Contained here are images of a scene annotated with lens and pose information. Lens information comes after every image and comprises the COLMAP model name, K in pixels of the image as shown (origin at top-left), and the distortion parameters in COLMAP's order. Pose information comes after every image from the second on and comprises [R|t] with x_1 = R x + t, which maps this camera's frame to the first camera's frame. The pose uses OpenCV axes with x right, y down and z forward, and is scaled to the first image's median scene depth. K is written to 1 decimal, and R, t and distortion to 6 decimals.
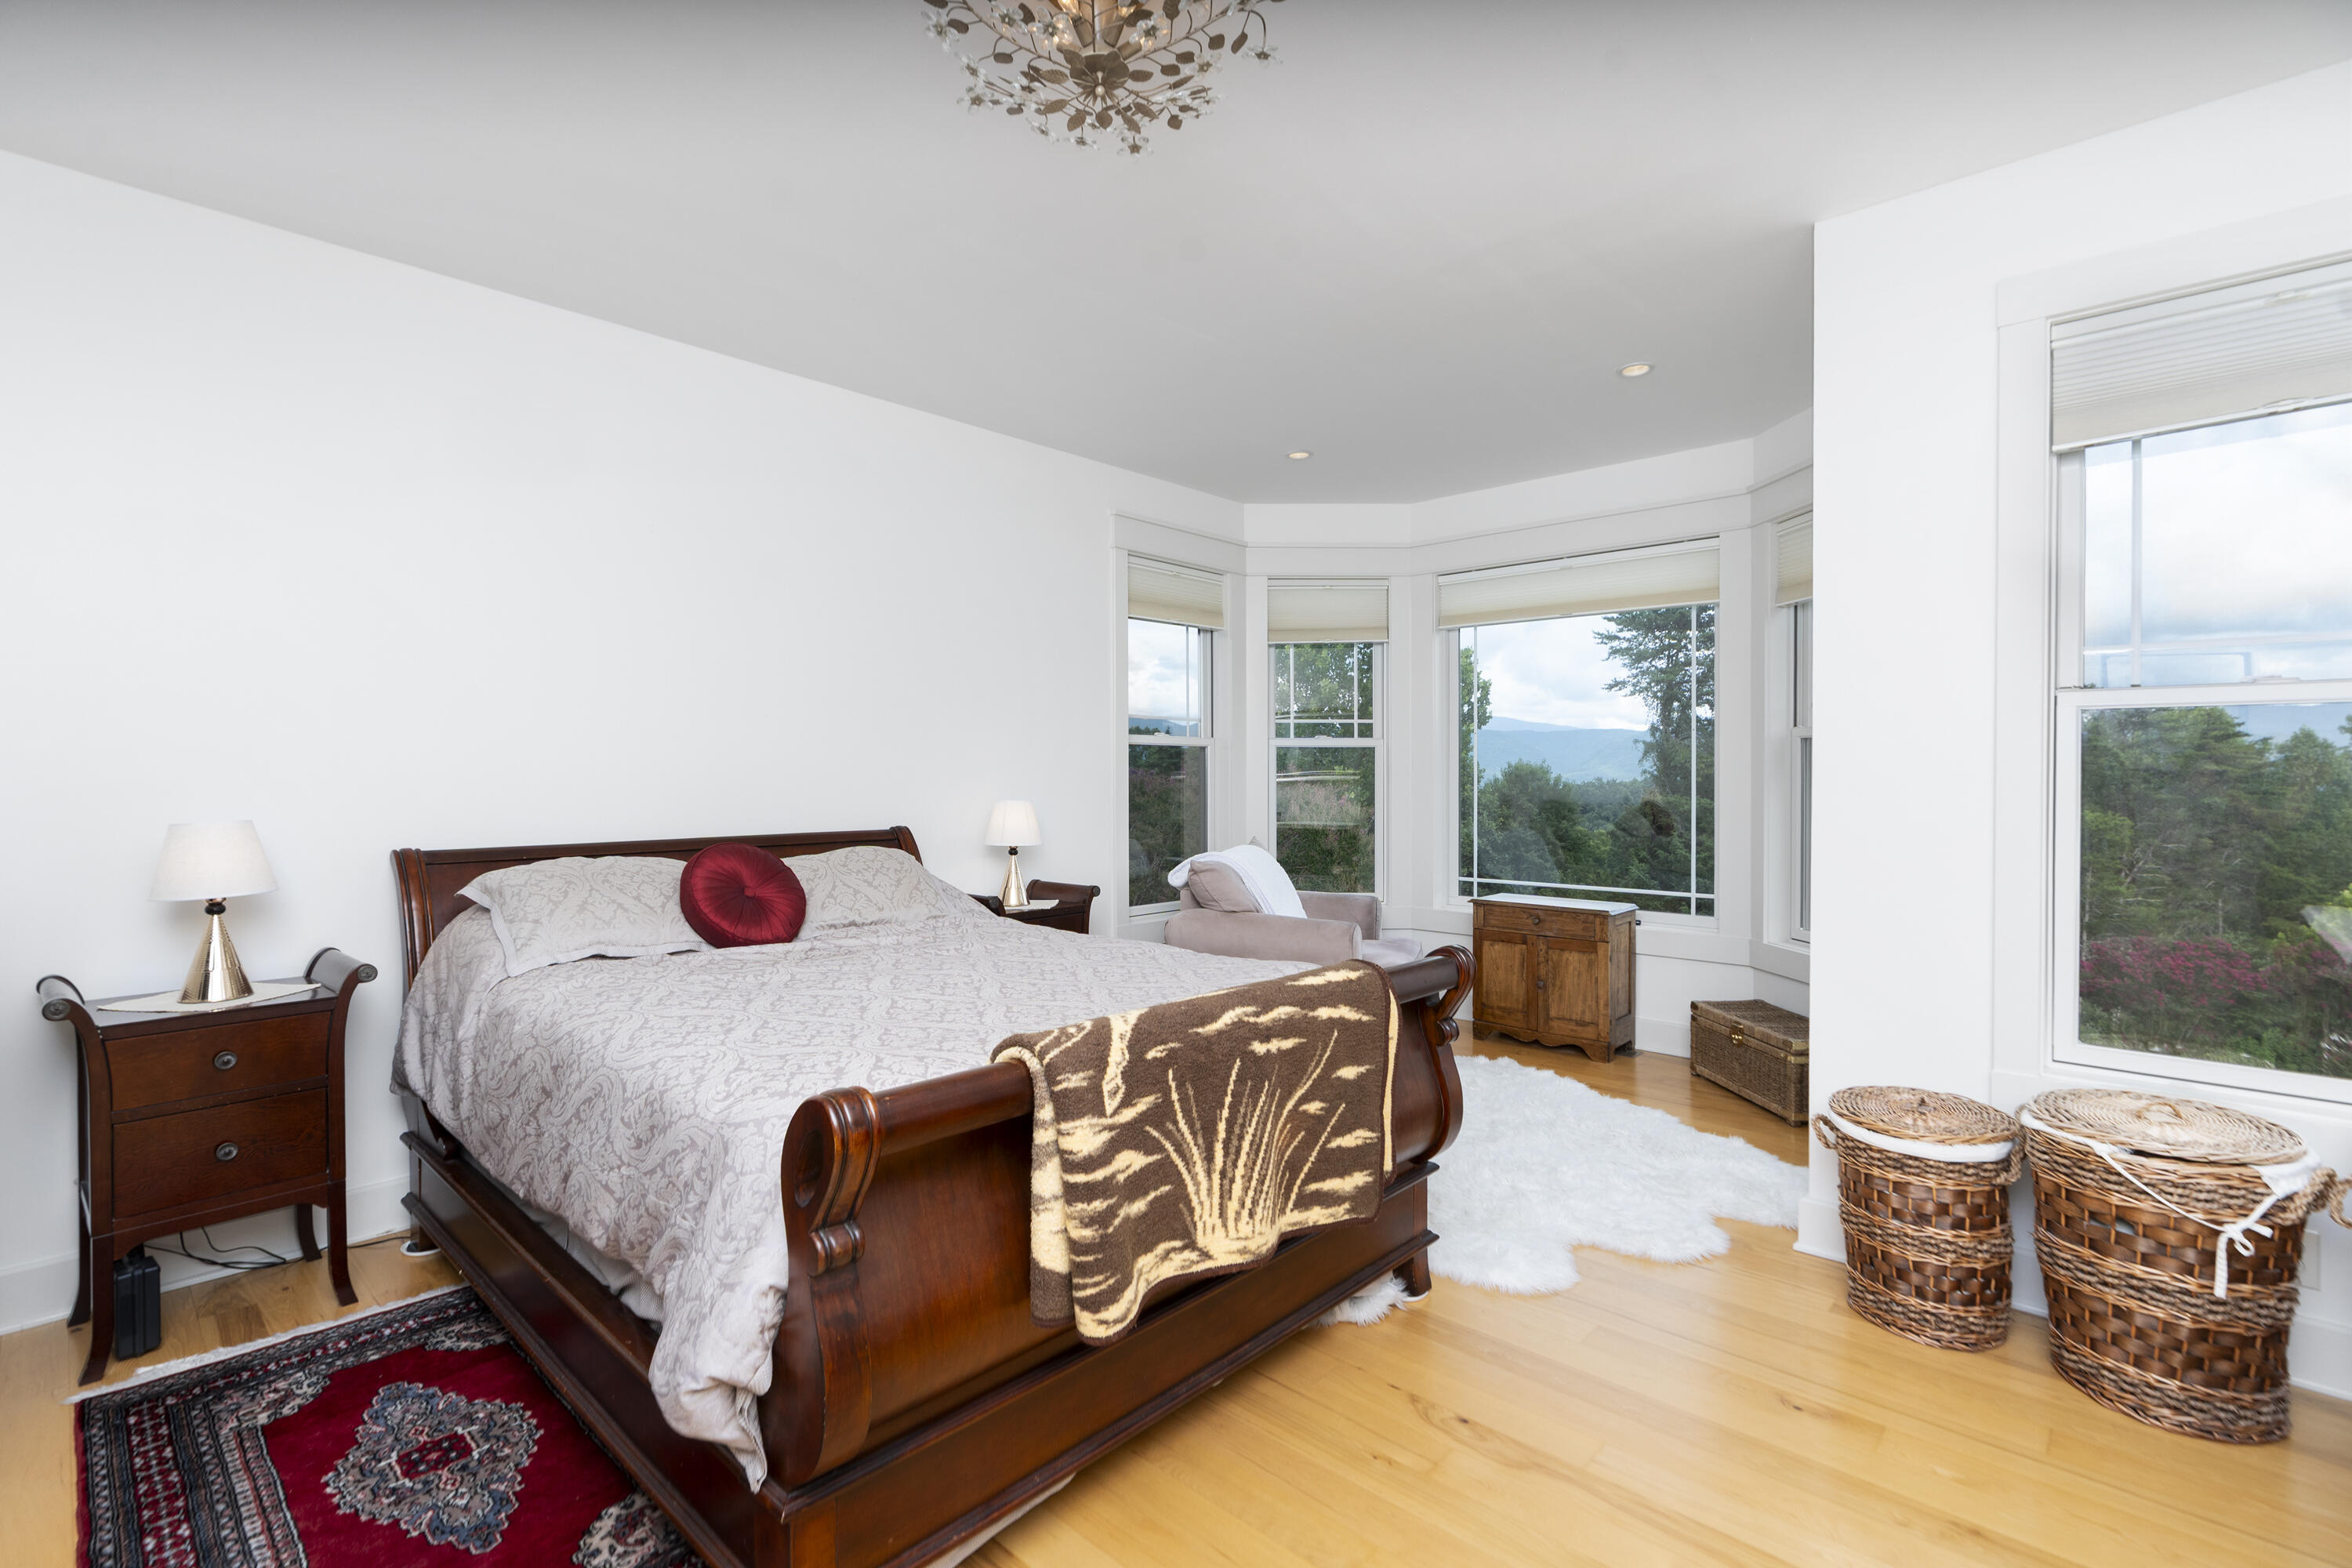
lens RADIAL K [[1070.1, 0, 1174.0], [0, 1070.1, 789.2], [0, 0, 1]] dist [-0.000857, -0.000440]
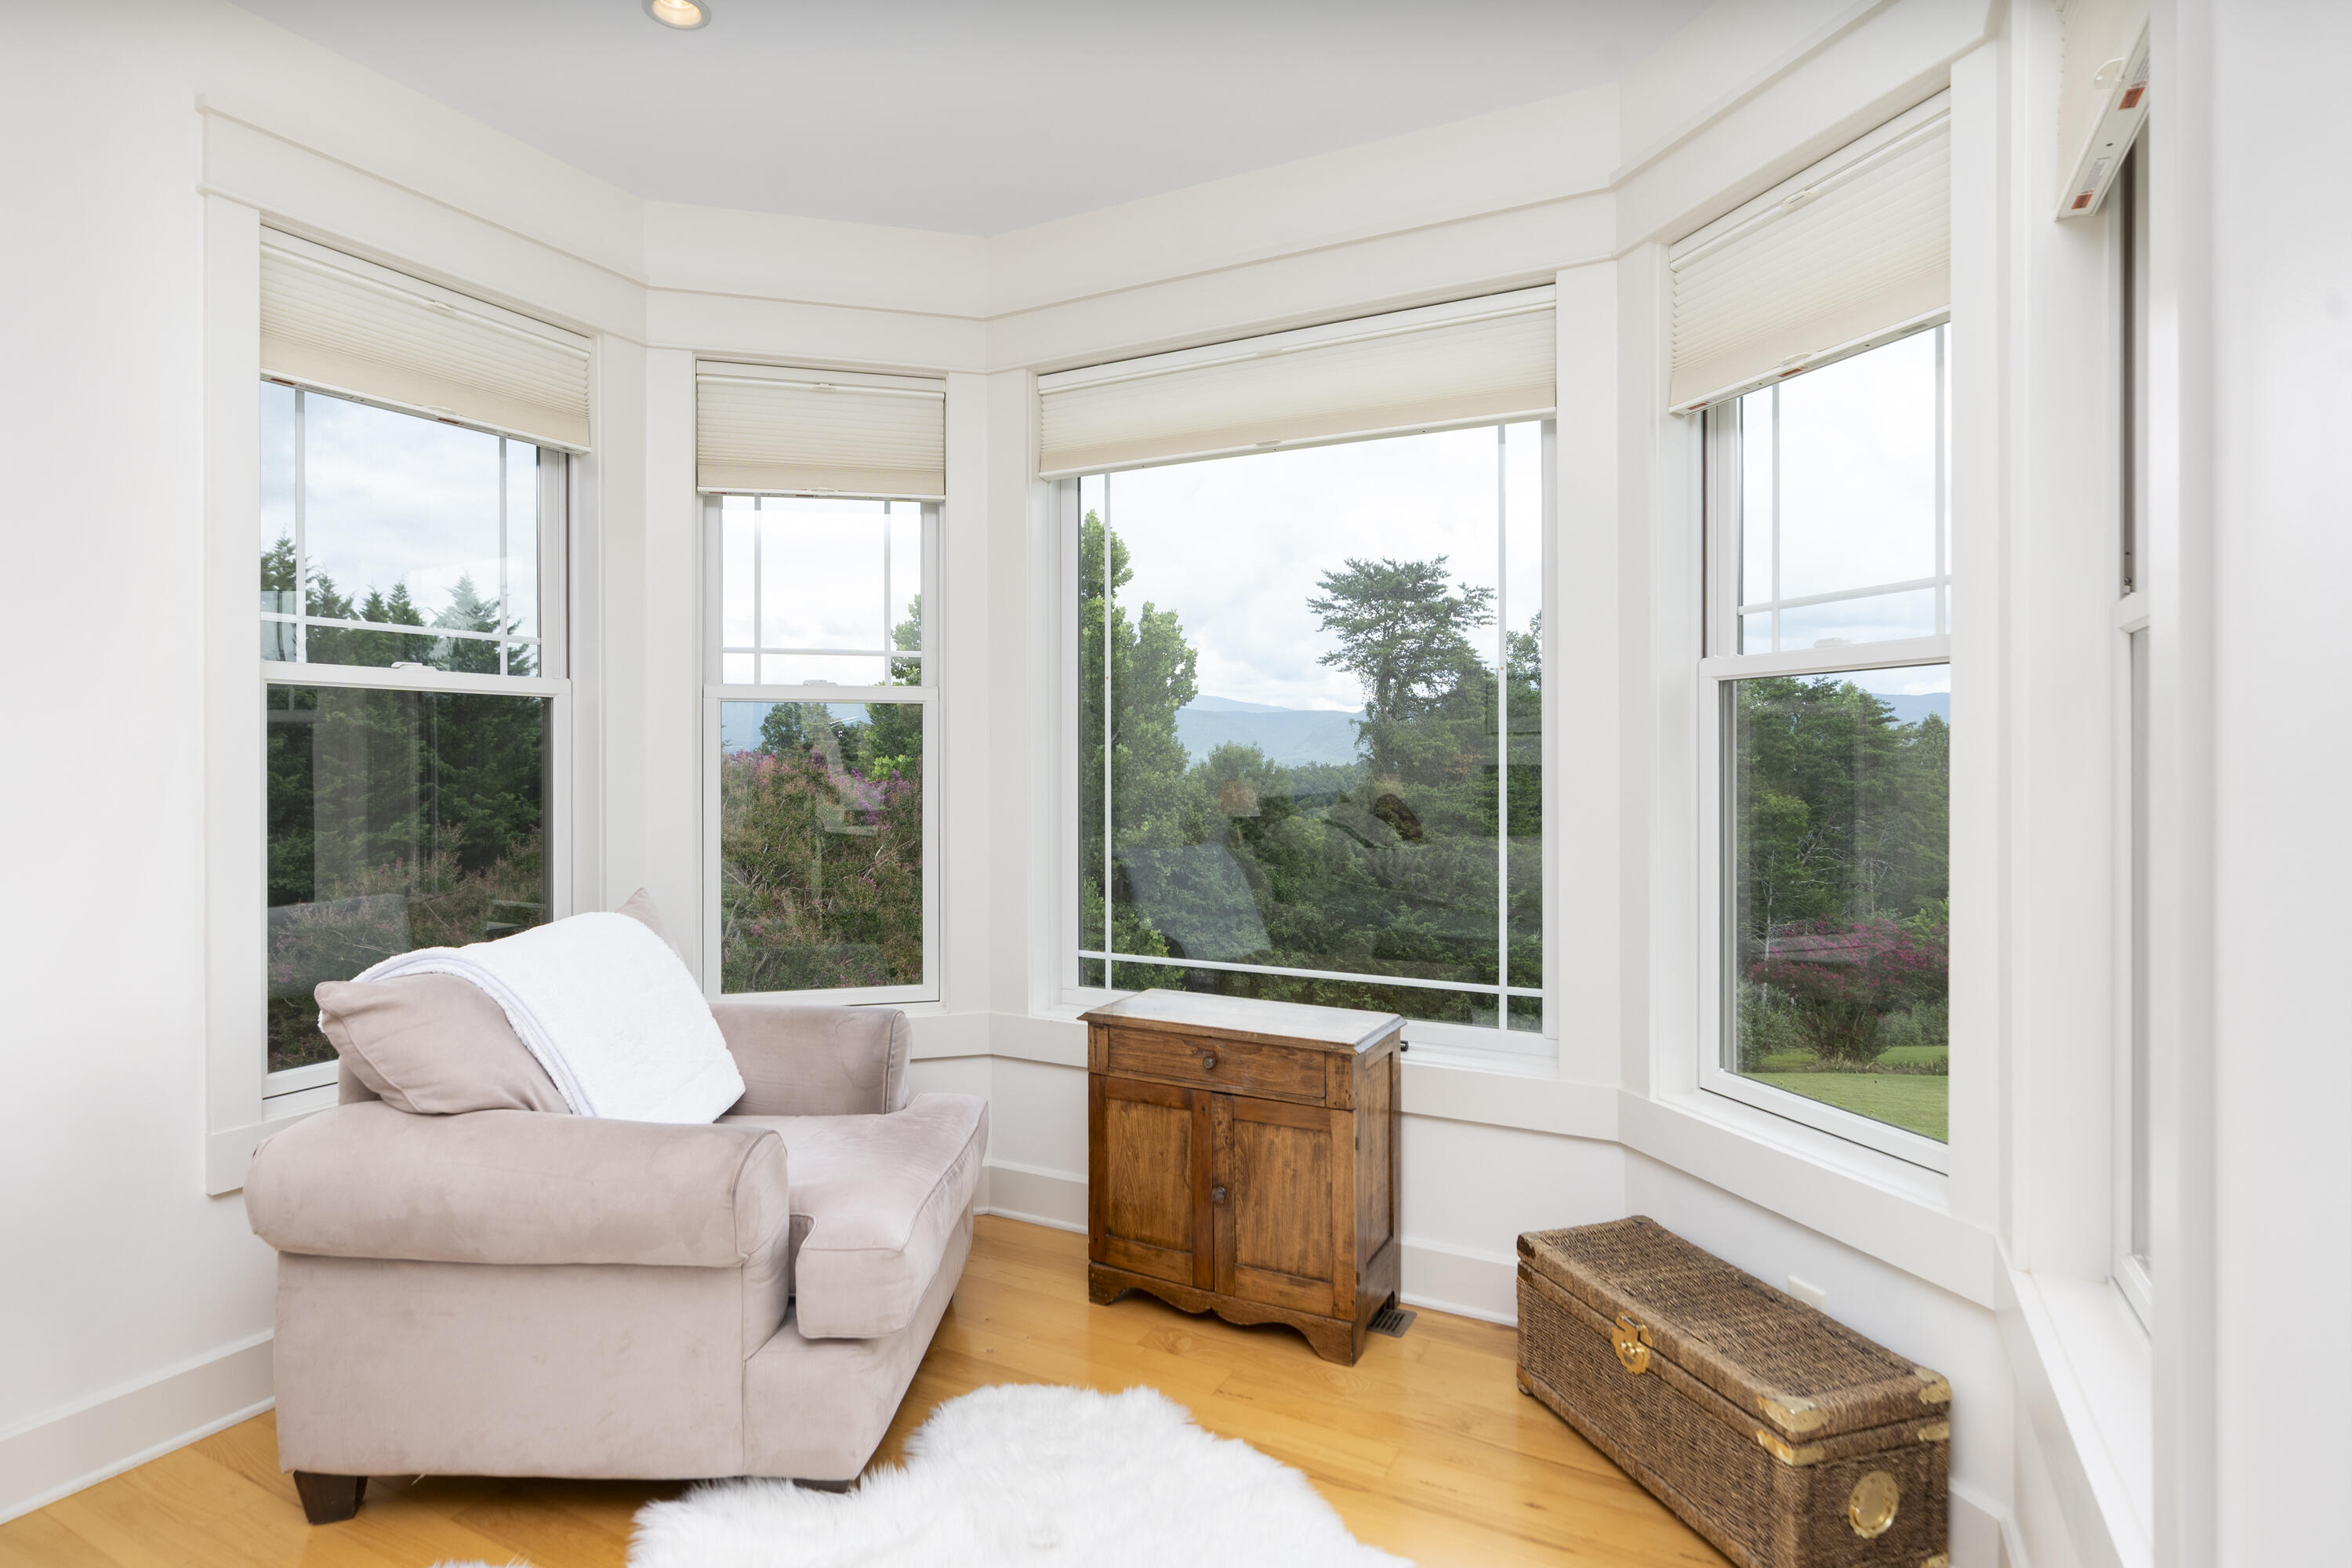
lens RADIAL K [[1215.2, 0, 1167.9], [0, 1215.2, 771.0], [0, 0, 1]] dist [-0.003227, -0.000172]
pose [[0.966494, -0.003144, 0.256670, 0.156099], [0.004138, 0.999986, -0.003331, -0.004002], [-0.256656, 0.004282, 0.966493, 0.412740]]
